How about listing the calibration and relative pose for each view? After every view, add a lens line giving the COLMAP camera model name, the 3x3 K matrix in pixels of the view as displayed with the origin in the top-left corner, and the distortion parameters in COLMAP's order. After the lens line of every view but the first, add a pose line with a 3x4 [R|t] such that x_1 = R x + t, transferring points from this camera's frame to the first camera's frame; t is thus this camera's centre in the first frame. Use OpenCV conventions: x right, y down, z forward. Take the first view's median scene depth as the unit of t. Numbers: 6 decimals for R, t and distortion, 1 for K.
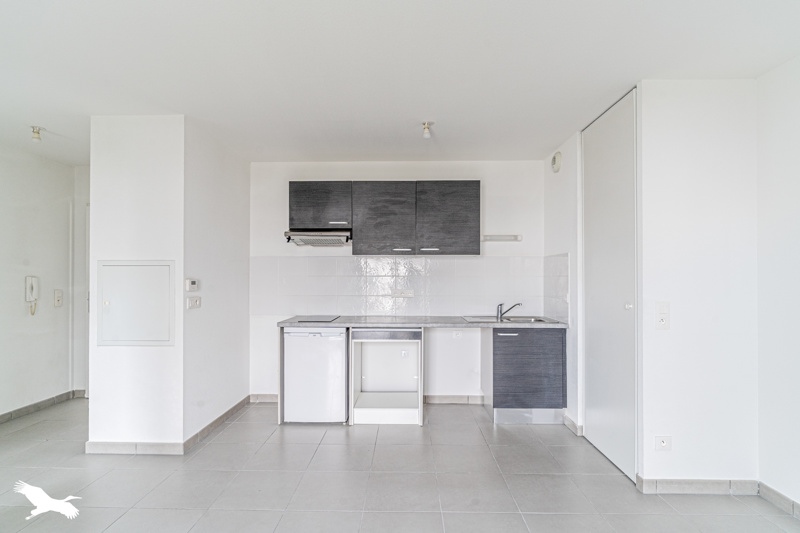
lens RADIAL K [[393.0, 0, 401.7], [0, 393.0, 272.2], [0, 0, 1]] dist [0.002117, 0.000669]
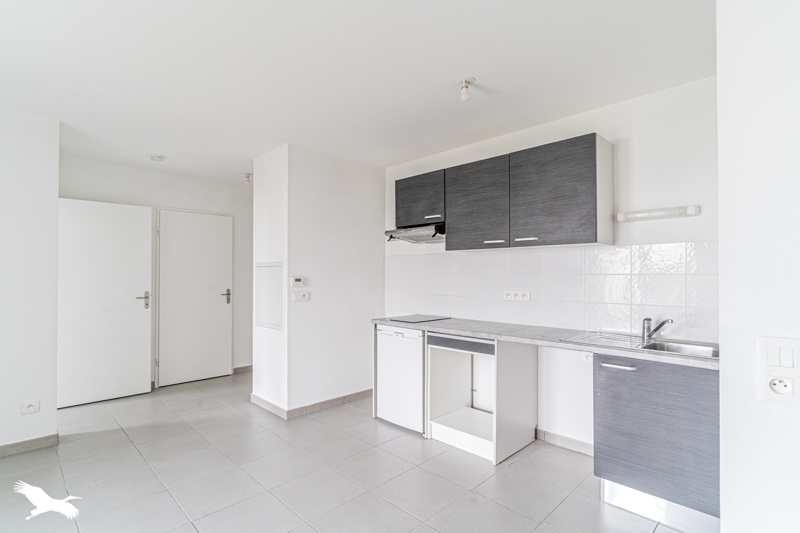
lens RADIAL K [[397.6, 0, 394.2], [0, 397.6, 271.6], [0, 0, 1]] dist [0.005770, 0.000750]
pose [[0.716479, -0.005131, -0.697590, 0.451700], [0.008051, 0.999967, 0.000915, 0.001814], [0.697562, -0.006272, 0.716497, 0.283214]]
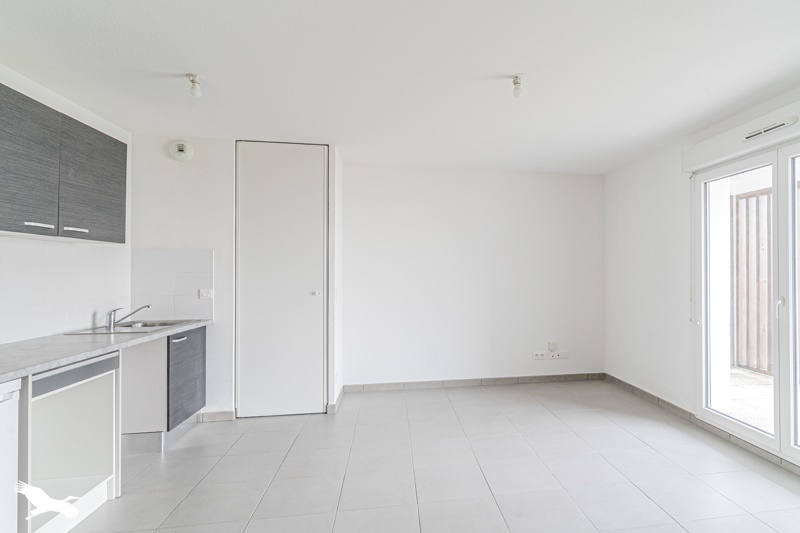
lens RADIAL K [[429.3, 0, 400.7], [0, 429.3, 268.1], [0, 0, 1]] dist [-0.000553, 0.000268]
pose [[-0.045992, 0.011244, 0.998879, -0.682019], [-0.008845, 0.999893, -0.011663, 0.007003], [-0.998903, -0.009372, -0.045888, 0.544905]]
